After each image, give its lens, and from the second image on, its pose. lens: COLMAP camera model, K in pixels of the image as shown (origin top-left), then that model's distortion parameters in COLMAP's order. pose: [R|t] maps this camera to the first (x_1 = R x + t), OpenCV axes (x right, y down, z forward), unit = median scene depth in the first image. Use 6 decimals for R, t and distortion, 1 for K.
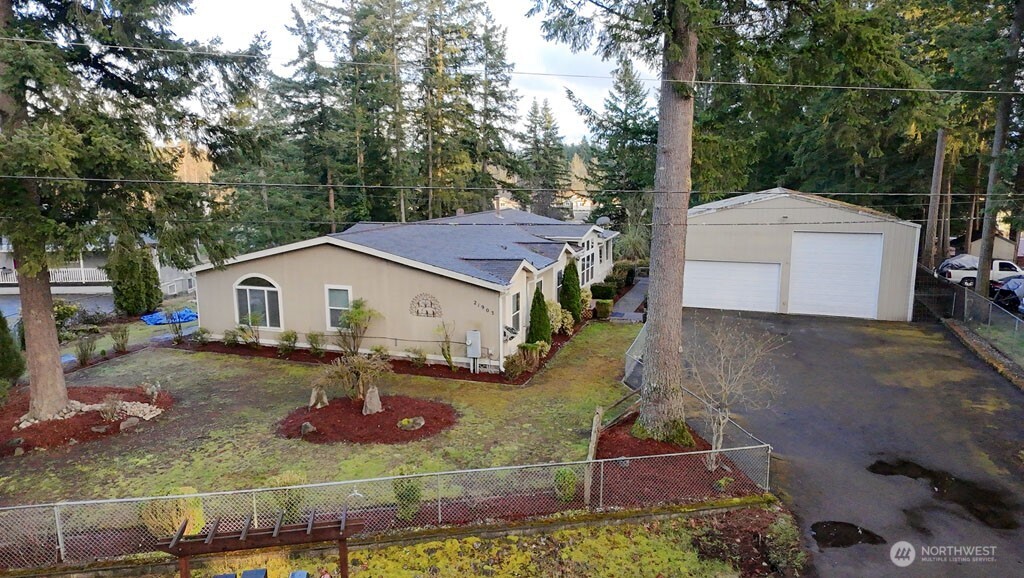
lens RADIAL K [[656.1, 0, 508.6], [0, 656.1, 289.1], [0, 0, 1]] dist [0.001648, -0.003708]
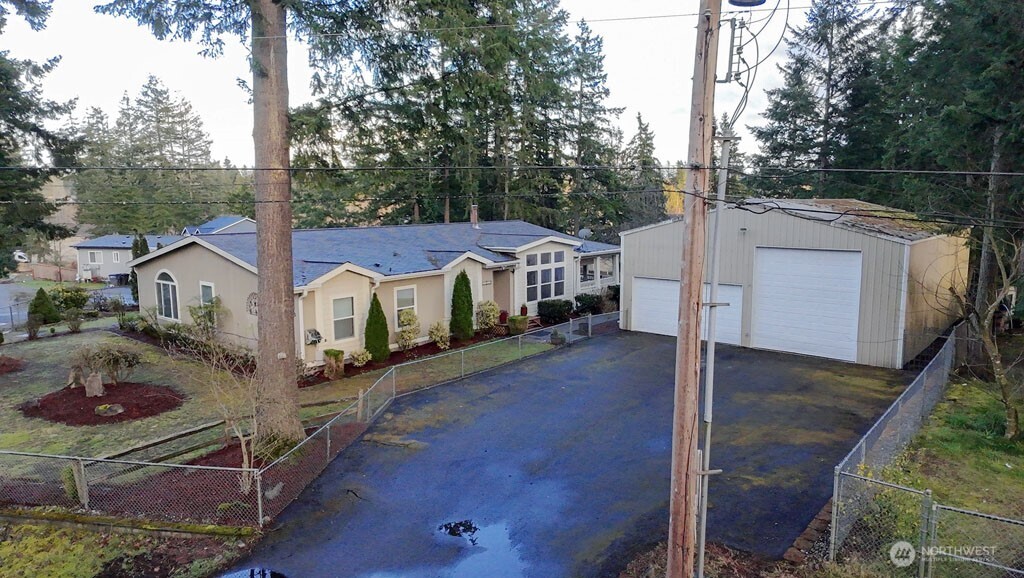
lens RADIAL K [[656.1, 0, 511.3], [0, 656.1, 288.6], [0, 0, 1]] dist [0.001648, -0.003708]
pose [[0.936272, 0.045521, -0.348313, 0.546999], [-0.058474, 0.997930, -0.026759, 0.004374], [0.346374, 0.045421, 0.936996, 0.170740]]
